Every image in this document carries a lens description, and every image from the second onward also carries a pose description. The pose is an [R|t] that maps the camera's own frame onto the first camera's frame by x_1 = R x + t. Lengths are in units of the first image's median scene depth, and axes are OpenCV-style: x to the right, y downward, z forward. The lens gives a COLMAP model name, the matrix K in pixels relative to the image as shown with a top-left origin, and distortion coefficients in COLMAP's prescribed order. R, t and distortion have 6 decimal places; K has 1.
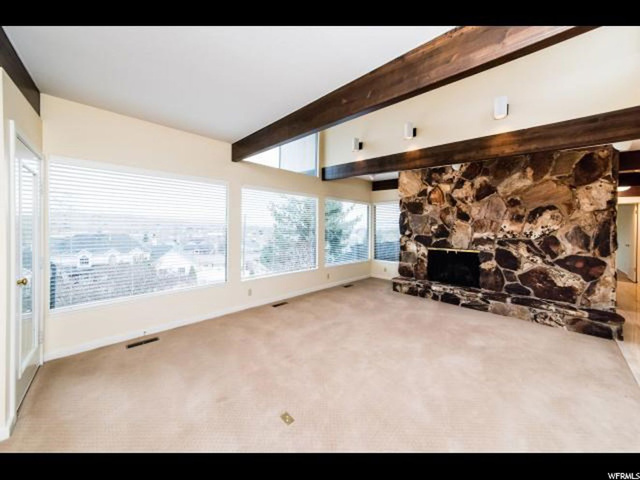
lens RADIAL K [[224.2, 0, 326.3], [0, 224.2, 227.2], [0, 0, 1]] dist [-0.000878, 0.000207]
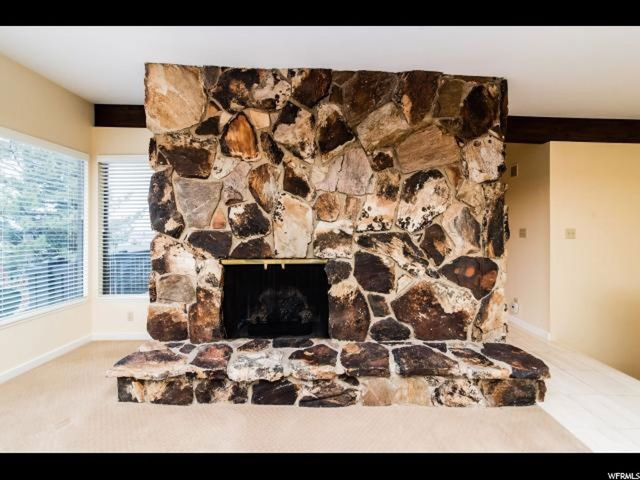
lens RADIAL K [[236.0, 0, 320.0], [0, 236.0, 225.4], [0, 0, 1]] dist [-0.001558, -0.000083]
pose [[0.723509, -0.005948, 0.690289, 0.347569], [0.007623, 0.999971, 0.000626, 0.034628], [-0.690273, 0.004809, 0.723533, 0.686539]]
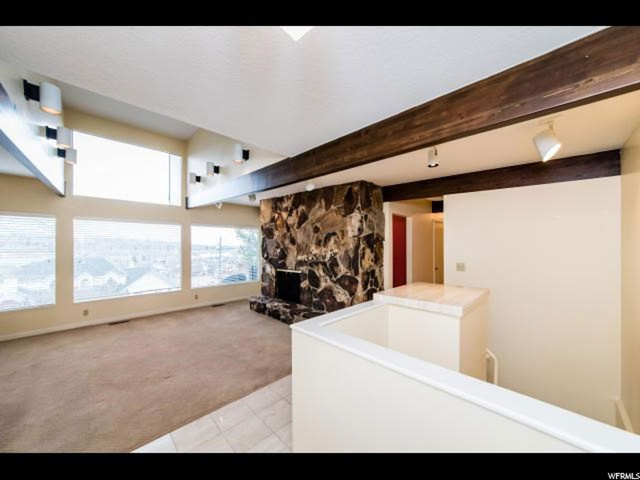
lens RADIAL K [[226.3, 0, 329.1], [0, 226.3, 244.0], [0, 0, 1]] dist [-0.000208, -0.000006]
pose [[0.999708, -0.015045, 0.018885, 0.849144], [0.015239, 0.999832, -0.010149, -0.020023], [-0.018730, 0.010434, 0.999770, -0.151089]]
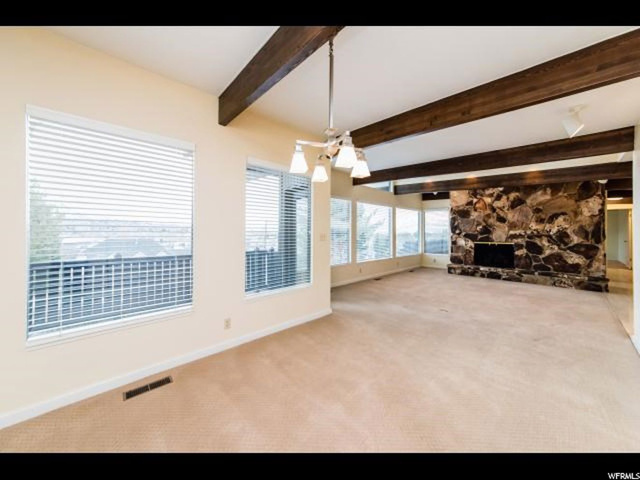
lens RADIAL K [[226.8, 0, 327.5], [0, 226.8, 229.0], [0, 0, 1]] dist [0.006890, 0.000004]
pose [[0.999864, -0.005422, -0.015605, -0.548509], [0.005239, 0.999917, -0.011736, 0.026252], [0.015667, 0.011653, 0.999809, -0.548362]]
